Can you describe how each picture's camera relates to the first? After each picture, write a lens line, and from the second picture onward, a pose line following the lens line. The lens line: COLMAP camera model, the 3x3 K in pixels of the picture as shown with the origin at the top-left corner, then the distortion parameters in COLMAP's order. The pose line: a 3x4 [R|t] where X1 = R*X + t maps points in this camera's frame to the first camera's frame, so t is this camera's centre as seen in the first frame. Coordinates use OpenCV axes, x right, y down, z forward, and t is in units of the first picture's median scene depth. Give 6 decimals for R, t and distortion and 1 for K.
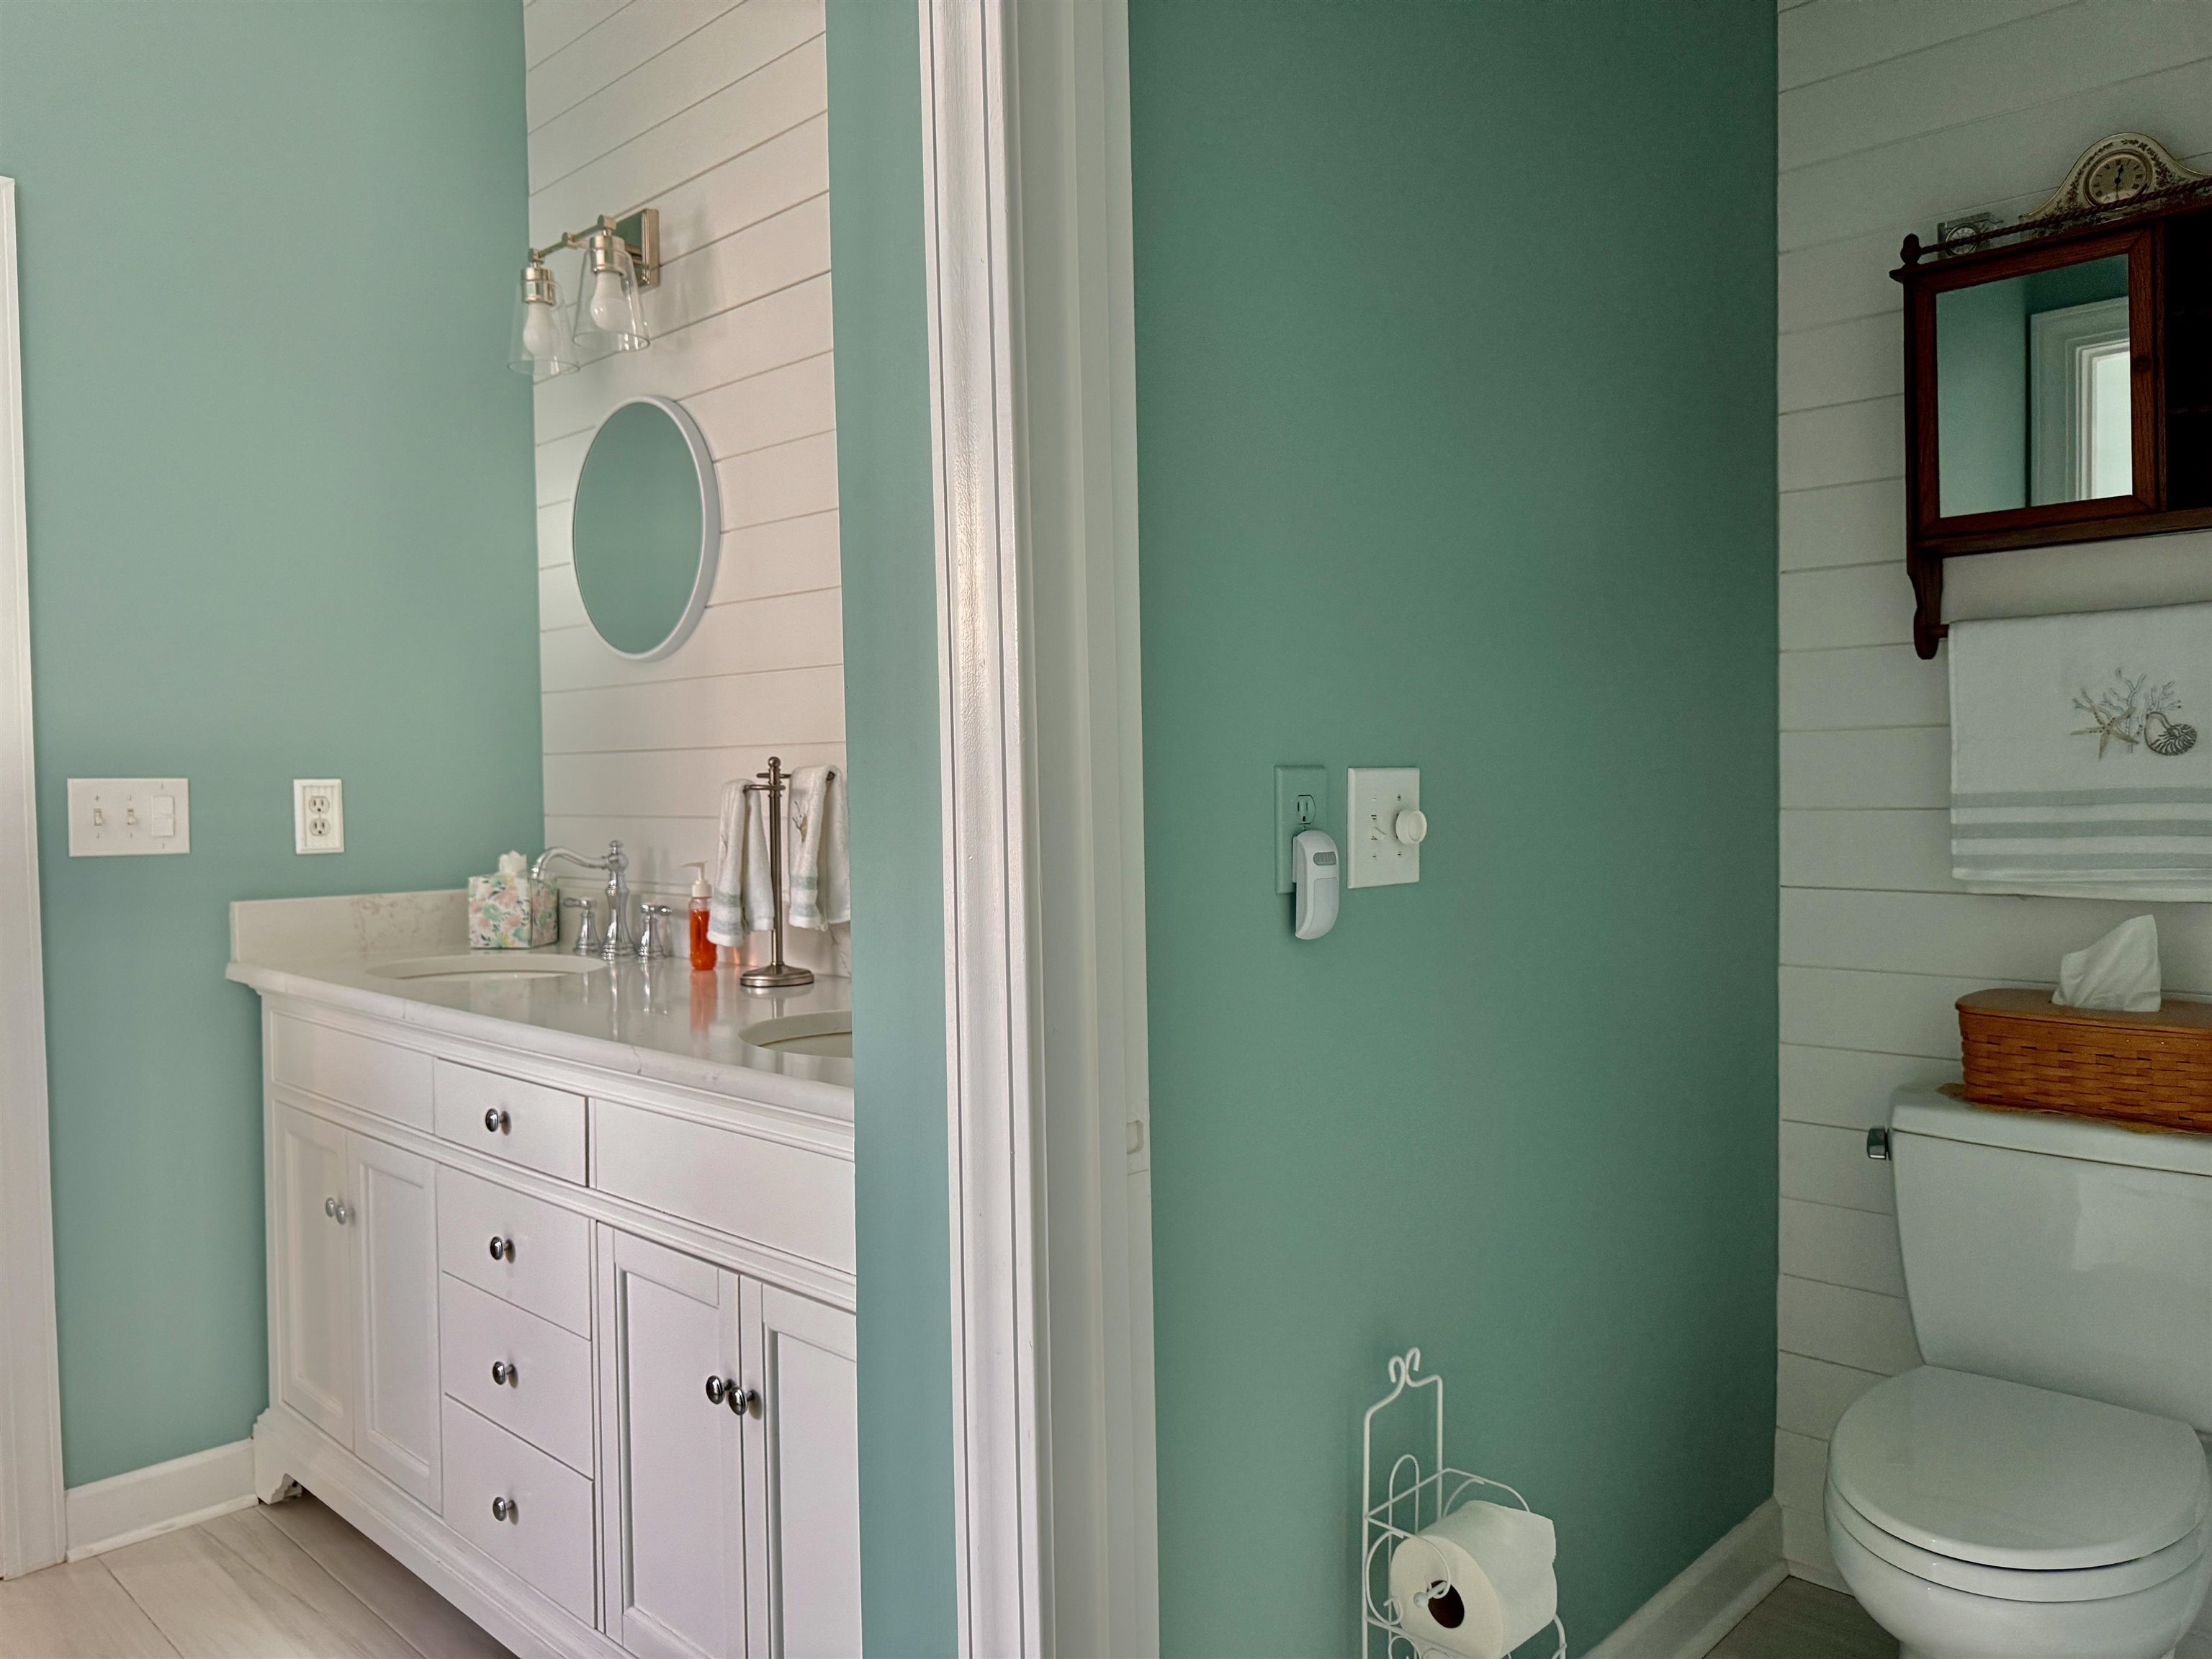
lens RADIAL K [[1576.0, 0, 1098.2], [0, 1576.0, 826.0], [0, 0, 1]] dist [0.008071, -0.008135]
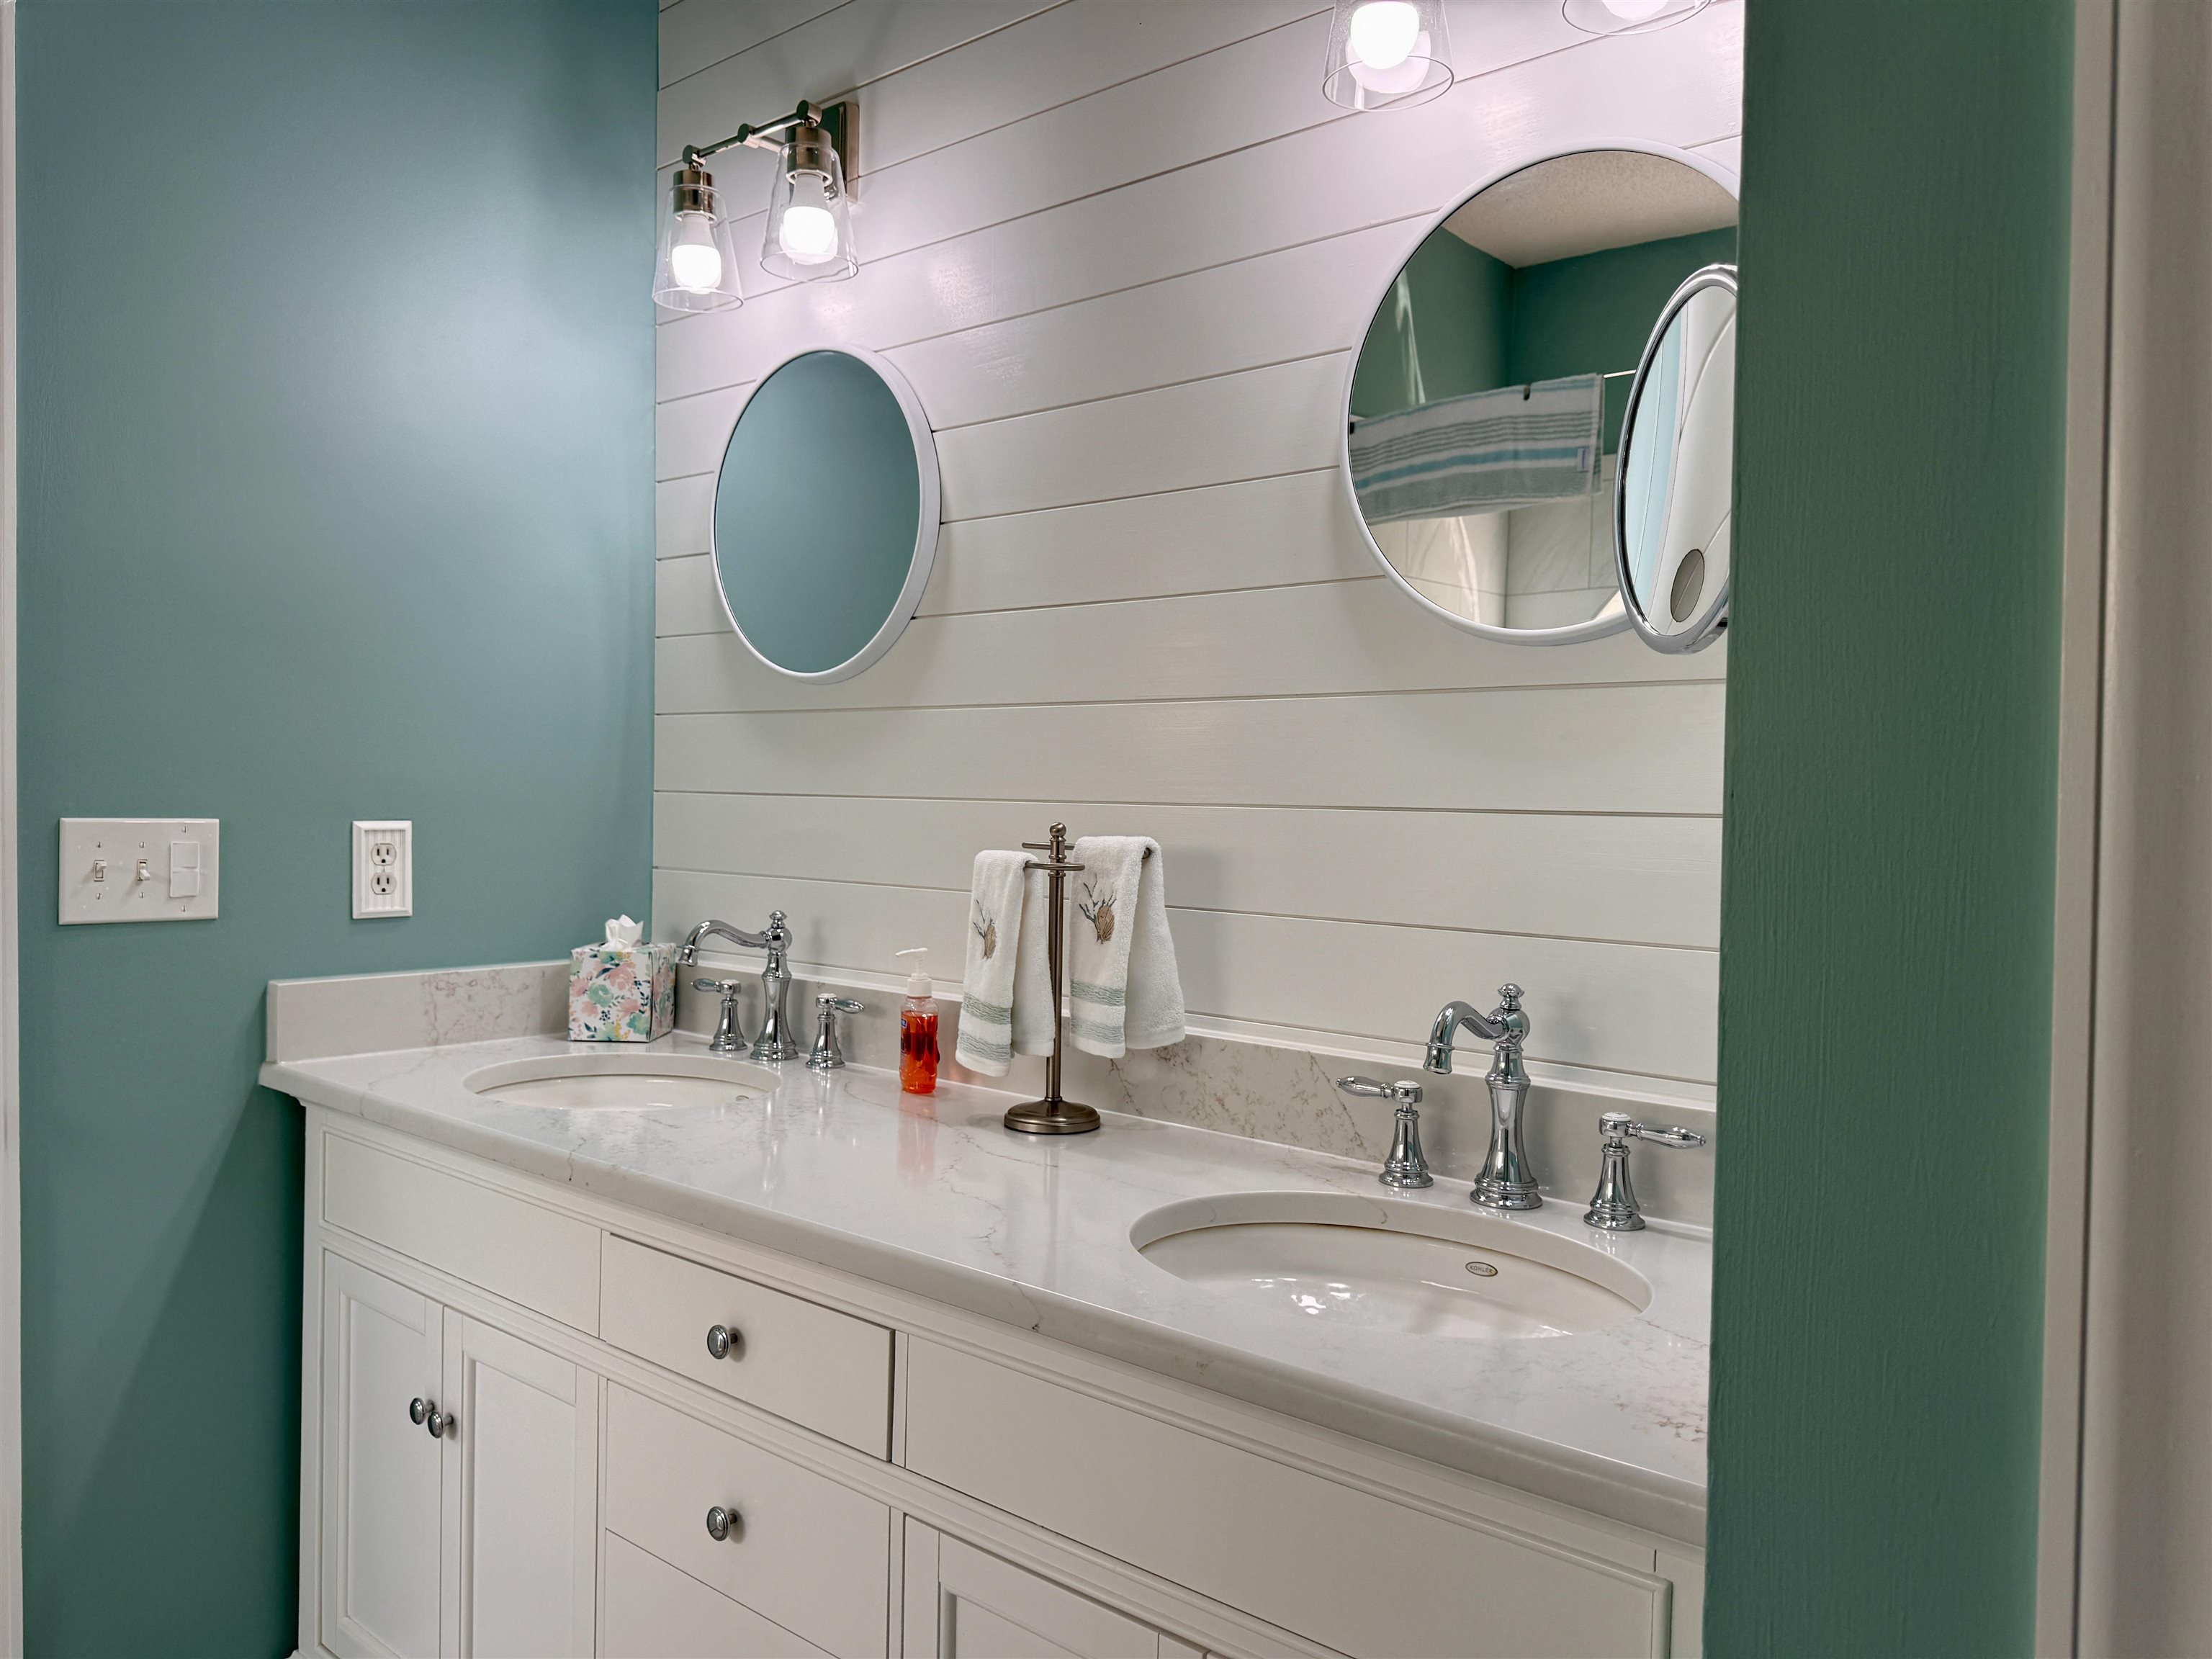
lens RADIAL K [[1576.0, 0, 1114.3], [0, 1576.0, 832.1], [0, 0, 1]] dist [0.008071, -0.008135]
pose [[0.997208, 0.030161, 0.068309, -0.191861], [-0.029927, 0.999542, -0.004460, -0.030884], [-0.068412, 0.002404, 0.997654, 0.209621]]
